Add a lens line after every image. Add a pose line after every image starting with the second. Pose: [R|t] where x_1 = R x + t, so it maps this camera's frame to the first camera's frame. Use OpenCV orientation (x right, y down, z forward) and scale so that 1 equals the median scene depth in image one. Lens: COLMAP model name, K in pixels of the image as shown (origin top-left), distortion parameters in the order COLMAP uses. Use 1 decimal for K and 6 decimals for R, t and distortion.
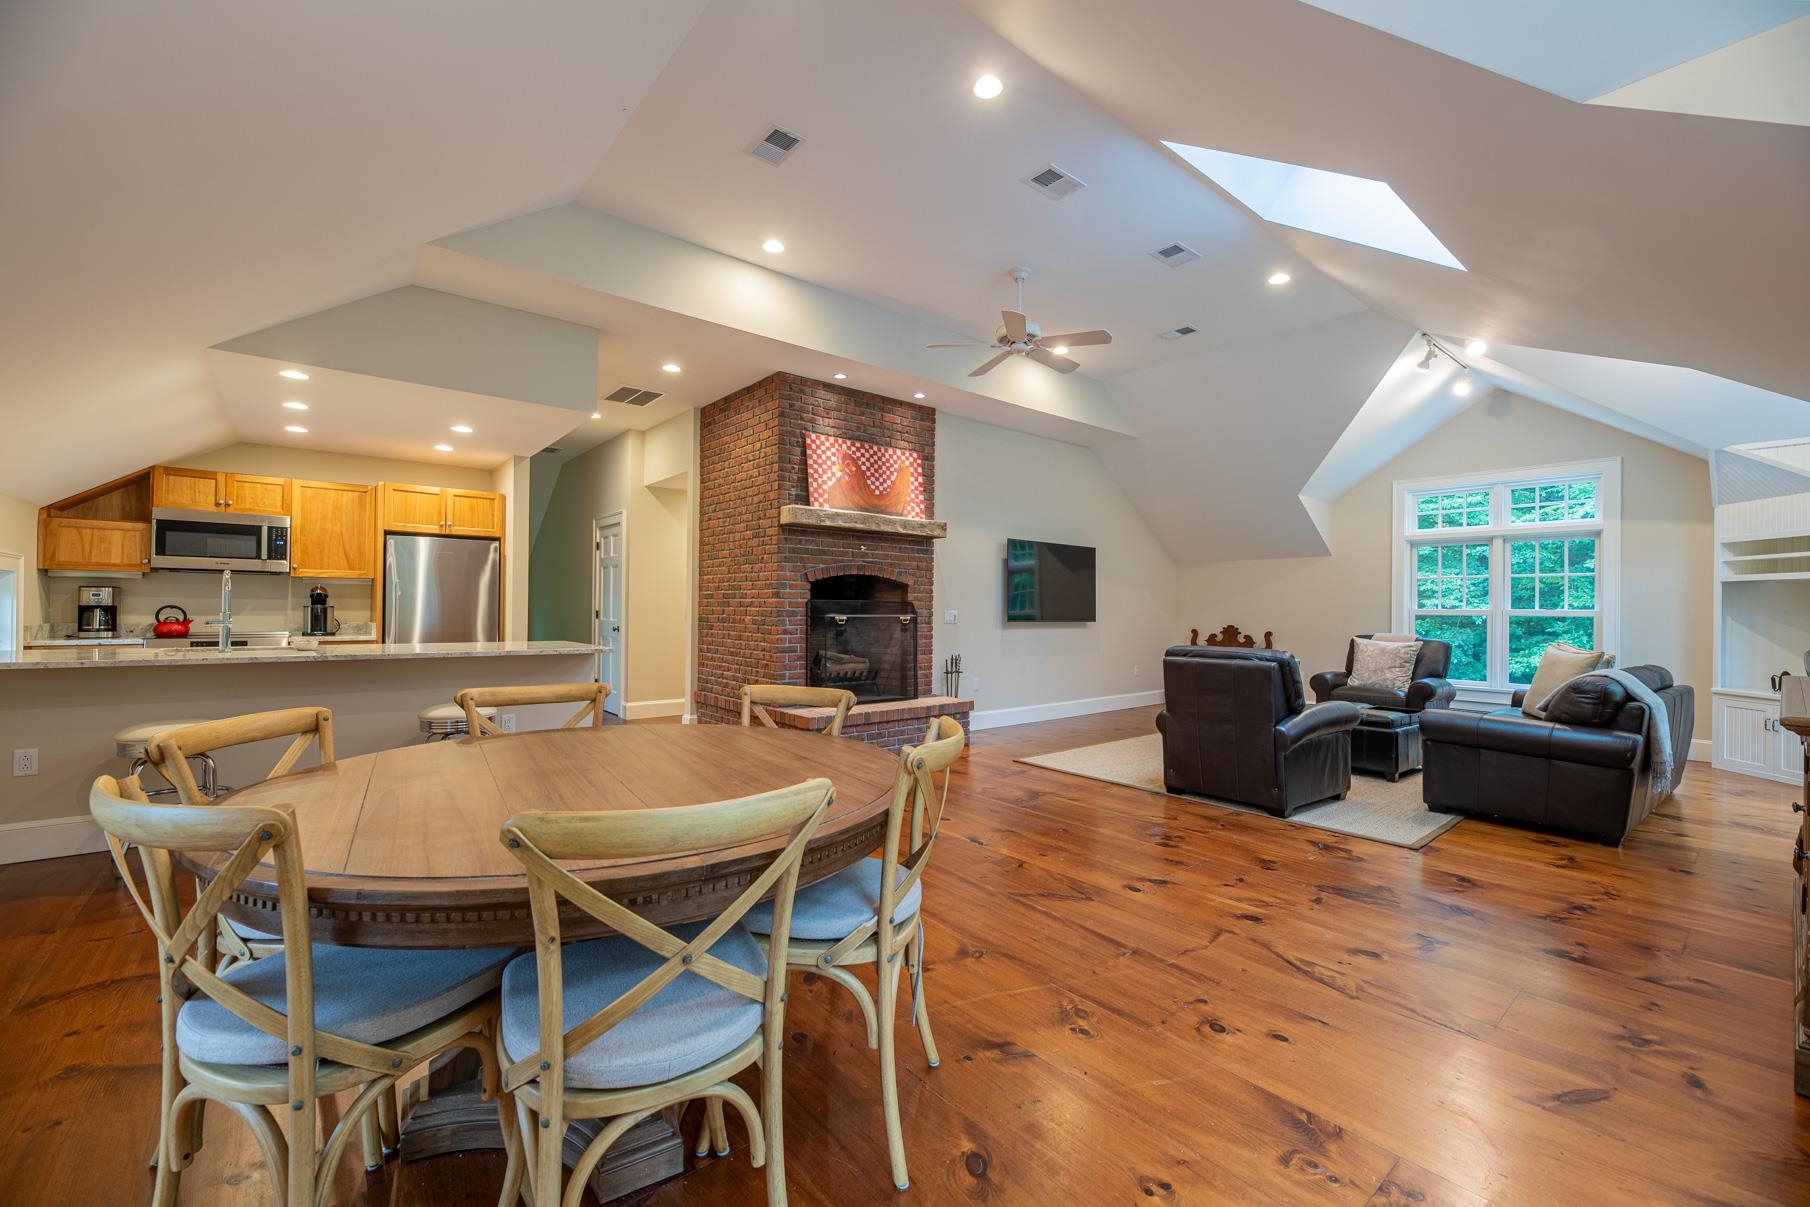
lens RADIAL K [[718.9, 0, 905.0], [0, 718.9, 603.5], [0, 0, 1]] dist [0.000004, -0.000649]
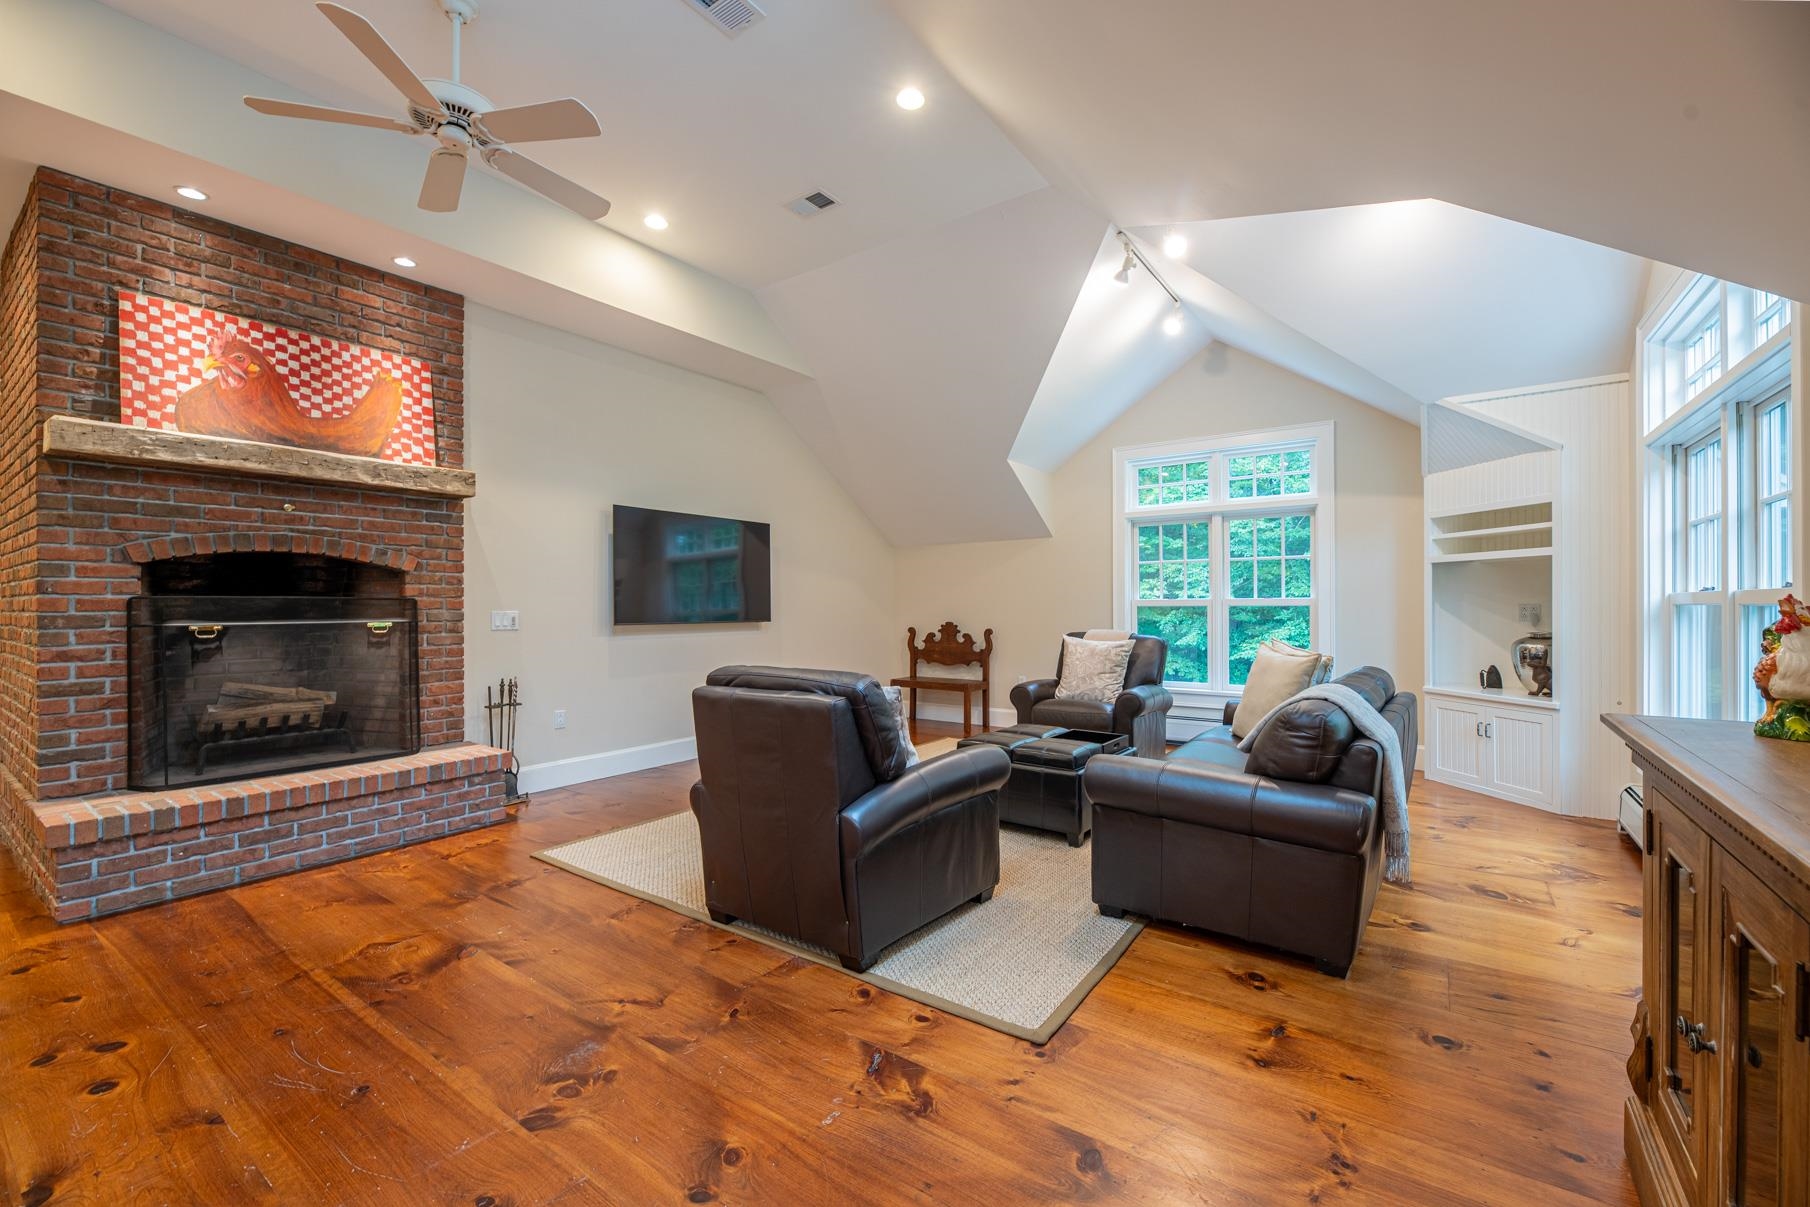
lens RADIAL K [[747.8, 0, 905.0], [0, 747.8, 603.5], [0, 0, 1]] dist [-0.000187, -0.000387]
pose [[0.964359, -0.014028, 0.264224, 0.278471], [0.012784, 0.999898, 0.006426, 0.004247], [-0.264287, -0.002819, 0.964440, 0.289485]]
